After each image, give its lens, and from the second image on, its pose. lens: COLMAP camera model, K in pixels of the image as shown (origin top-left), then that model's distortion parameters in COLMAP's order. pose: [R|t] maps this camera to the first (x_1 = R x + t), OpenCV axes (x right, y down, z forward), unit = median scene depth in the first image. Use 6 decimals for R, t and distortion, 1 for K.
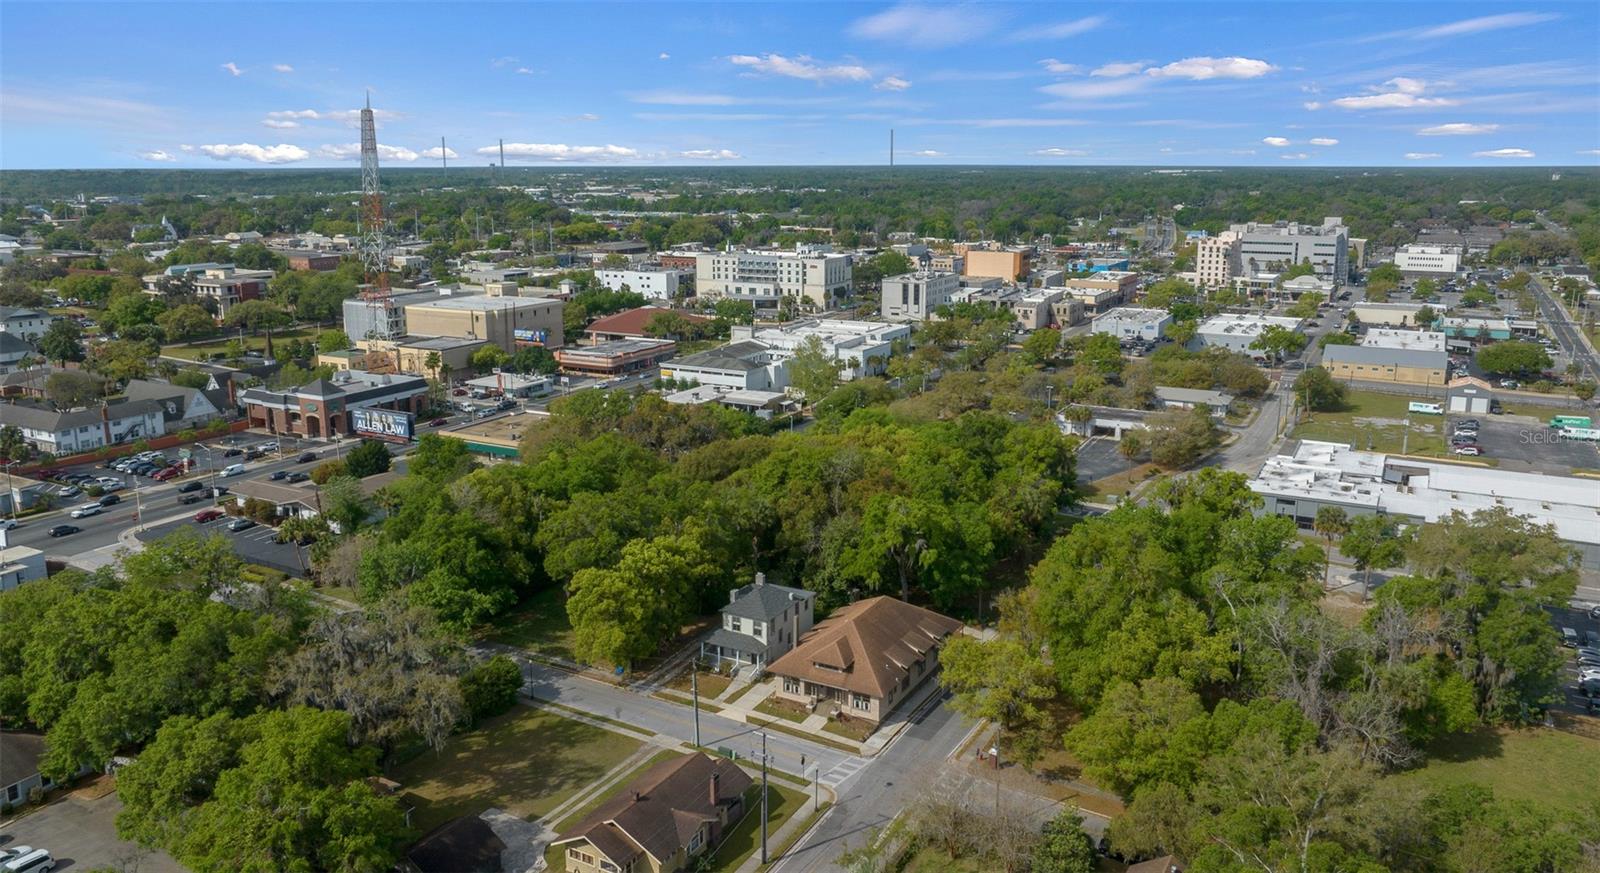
lens RADIAL K [[1150.2, 0, 800.0], [0, 1150.2, 436.5], [0, 0, 1]] dist [0.006109, -0.000094]
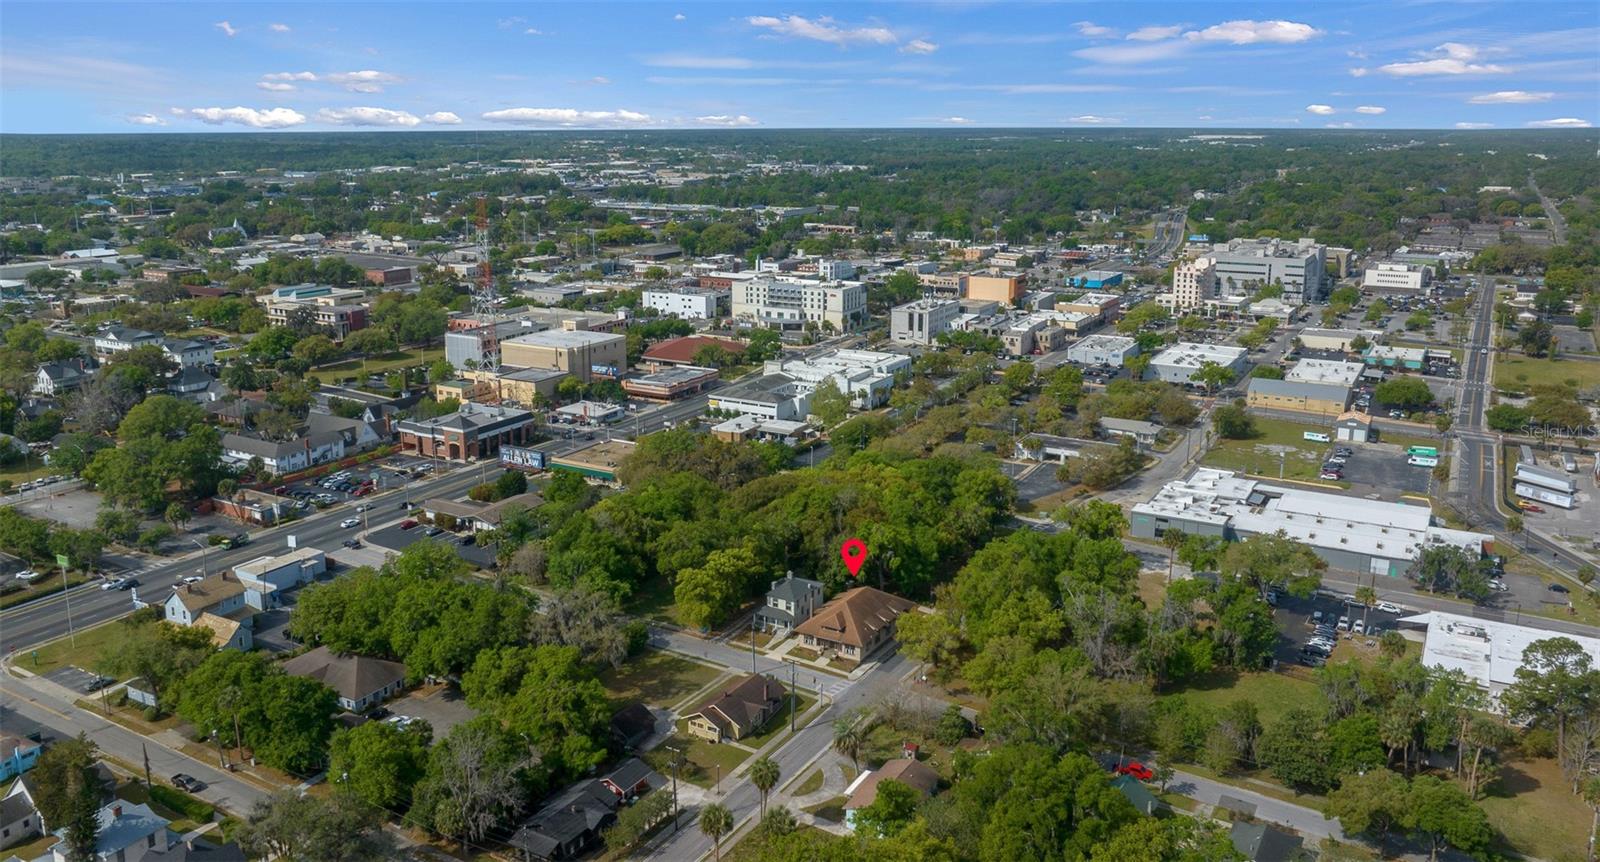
lens RADIAL K [[1166.0, 0, 800.0], [0, 1166.0, 431.0], [0, 0, 1]] dist [0.036280, 0.007007]
pose [[0.999767, 0.007732, -0.020143, 0.005268], [-0.007376, 0.999817, 0.017671, -0.053186], [0.020275, -0.017518, 0.999641, -0.313525]]
